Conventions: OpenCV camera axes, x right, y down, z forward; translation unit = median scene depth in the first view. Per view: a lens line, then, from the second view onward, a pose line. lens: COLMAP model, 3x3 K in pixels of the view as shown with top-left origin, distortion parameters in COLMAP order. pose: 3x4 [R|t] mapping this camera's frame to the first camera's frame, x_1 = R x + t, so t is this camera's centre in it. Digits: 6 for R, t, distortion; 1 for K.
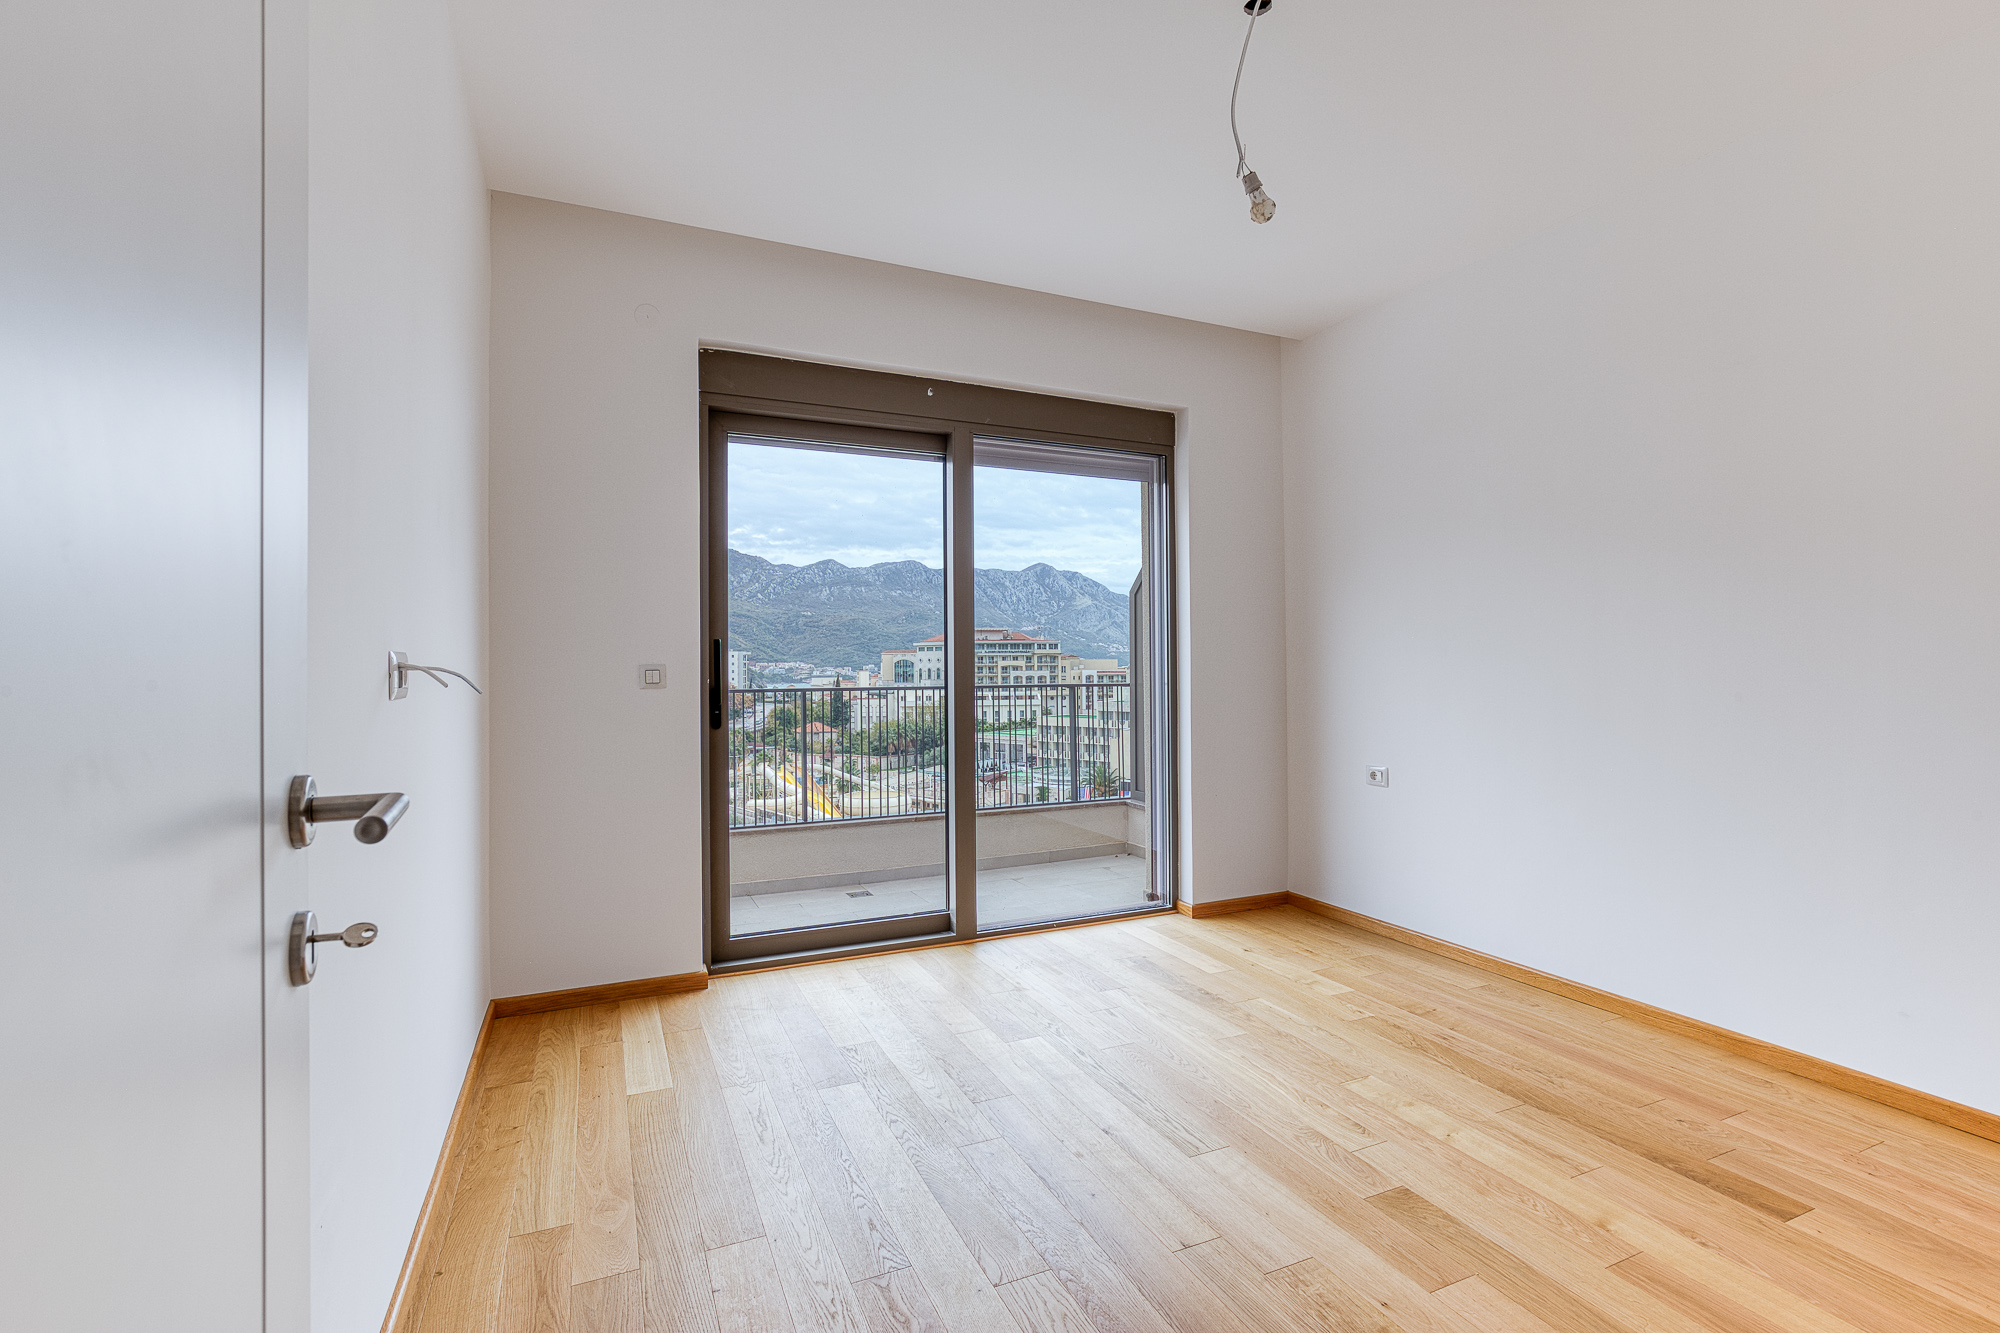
lens RADIAL K [[910.6, 0, 1012.4], [0, 910.6, 666.5], [0, 0, 1]] dist [-0.008258, 0.000688]
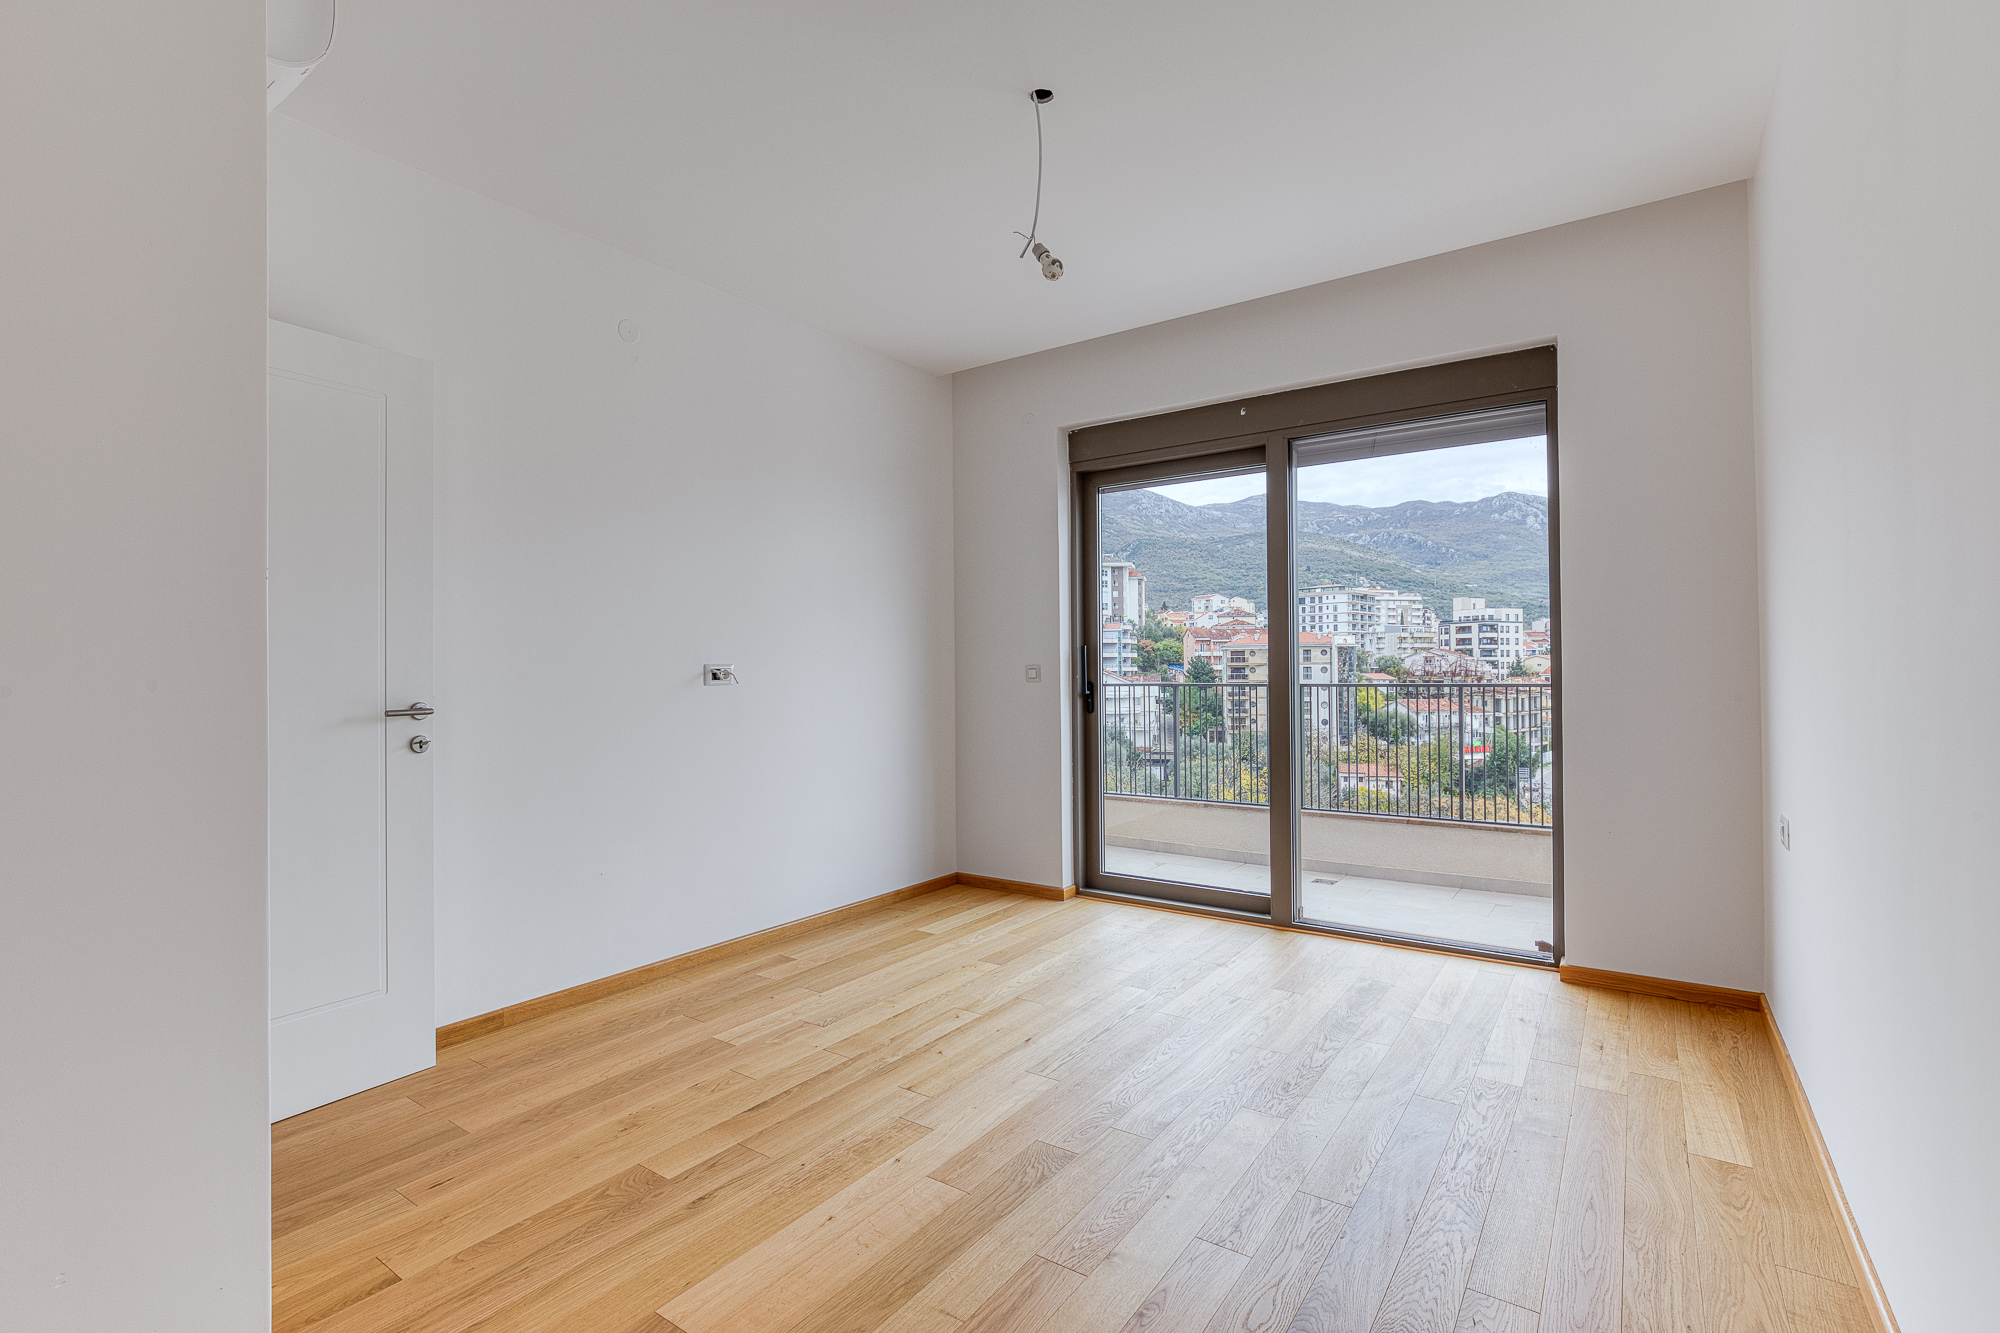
lens RADIAL K [[910.6, 0, 1012.4], [0, 910.6, 666.5], [0, 0, 1]] dist [-0.008258, 0.000688]
pose [[0.506366, -0.002115, -0.862316, 0.756199], [0.009424, 0.999951, 0.003081, -0.003836], [0.862267, -0.009687, 0.506361, 0.227825]]
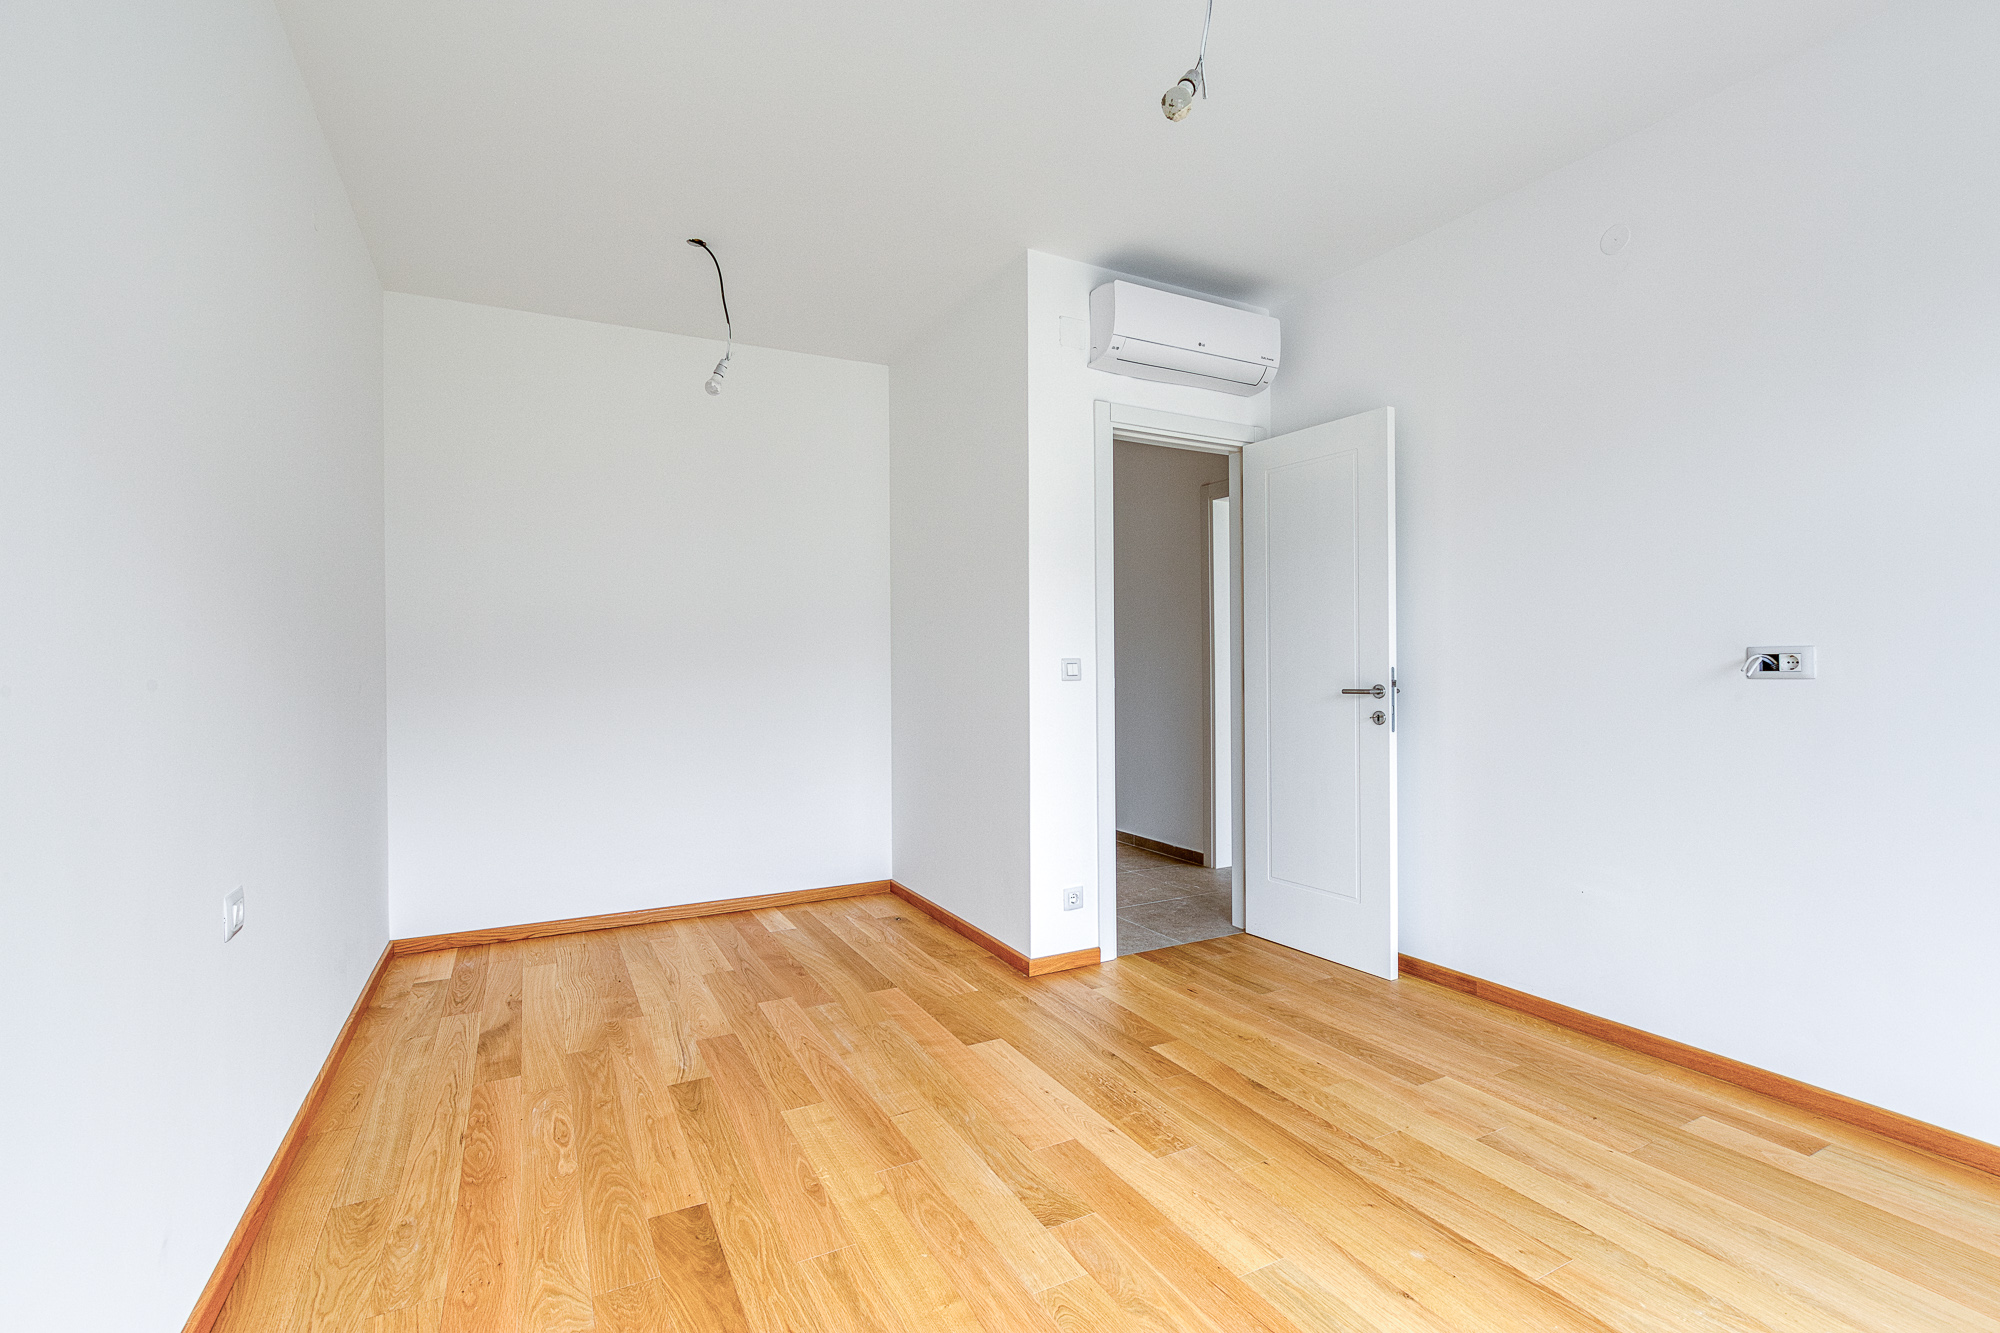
lens RADIAL K [[910.6, 0, 1012.4], [0, 910.6, 666.5], [0, 0, 1]] dist [-0.008258, 0.000688]
pose [[-0.998366, 0.014965, -0.055156, 0.292589], [0.015219, 0.999875, -0.004198, 0.003517], [0.055086, -0.005030, -0.998469, 1.100330]]
